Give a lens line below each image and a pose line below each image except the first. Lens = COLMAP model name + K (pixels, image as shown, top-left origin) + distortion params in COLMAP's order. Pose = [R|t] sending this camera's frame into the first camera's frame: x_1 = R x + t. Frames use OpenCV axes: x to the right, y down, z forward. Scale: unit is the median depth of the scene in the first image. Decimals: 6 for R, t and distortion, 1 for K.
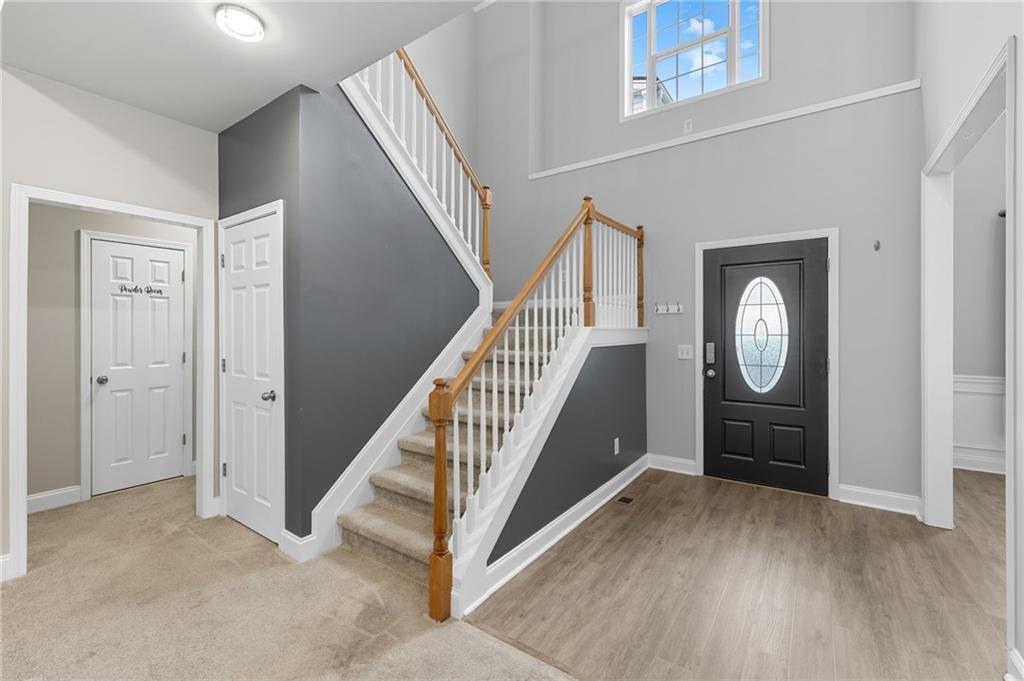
lens RADIAL K [[437.8, 0, 512.9], [0, 437.8, 336.2], [0, 0, 1]] dist [-0.000797, 0.000345]
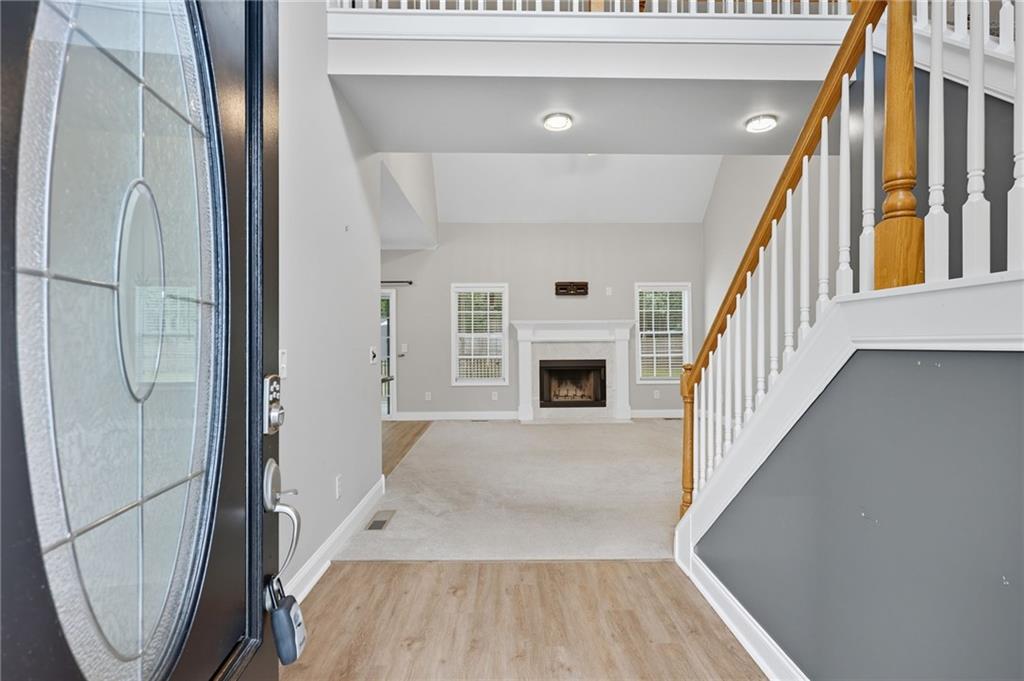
lens RADIAL K [[516.2, 0, 514.7], [0, 516.2, 340.8], [0, 0, 1]] dist [-0.001484, -0.000031]
pose [[-0.809935, -0.000605, -0.586519, 1.028214], [-0.000168, 1.000000, -0.000800, 0.030023], [0.586519, -0.000550, -0.809935, 1.789874]]
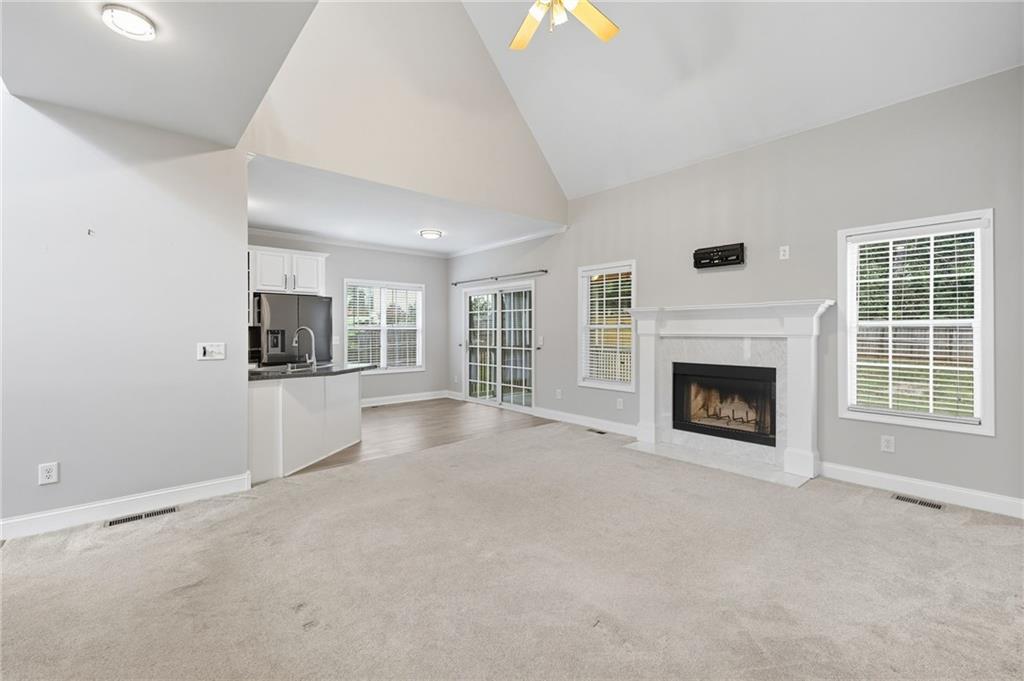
lens RADIAL K [[437.8, 0, 511.8], [0, 437.8, 337.6], [0, 0, 1]] dist [-0.000797, 0.000345]
pose [[-0.967840, -0.006557, 0.251483, -1.274787], [-0.000839, 0.999739, 0.022838, -0.015326], [-0.251567, 0.021892, -0.967592, 1.216021]]
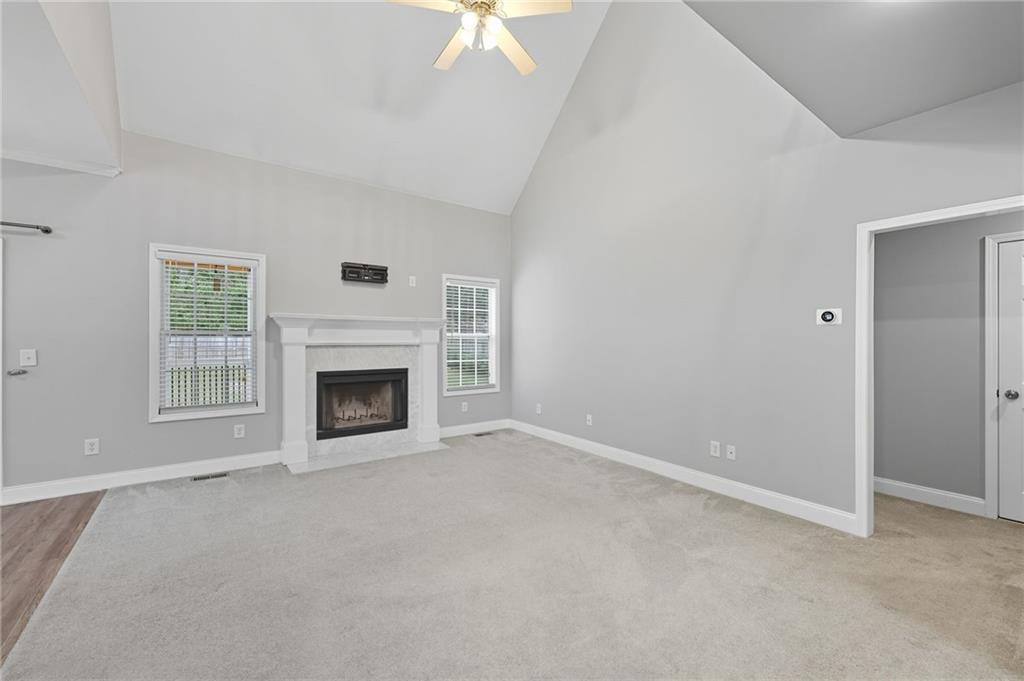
lens RADIAL K [[413.7, 0, 507.6], [0, 413.7, 342.5], [0, 0, 1]] dist [0.000440, 0.000255]
pose [[-0.336119, 0.001258, -0.941819, 0.256930], [-0.009976, 0.999938, 0.004896, -0.002673], [0.941767, 0.011041, -0.336086, 0.339959]]
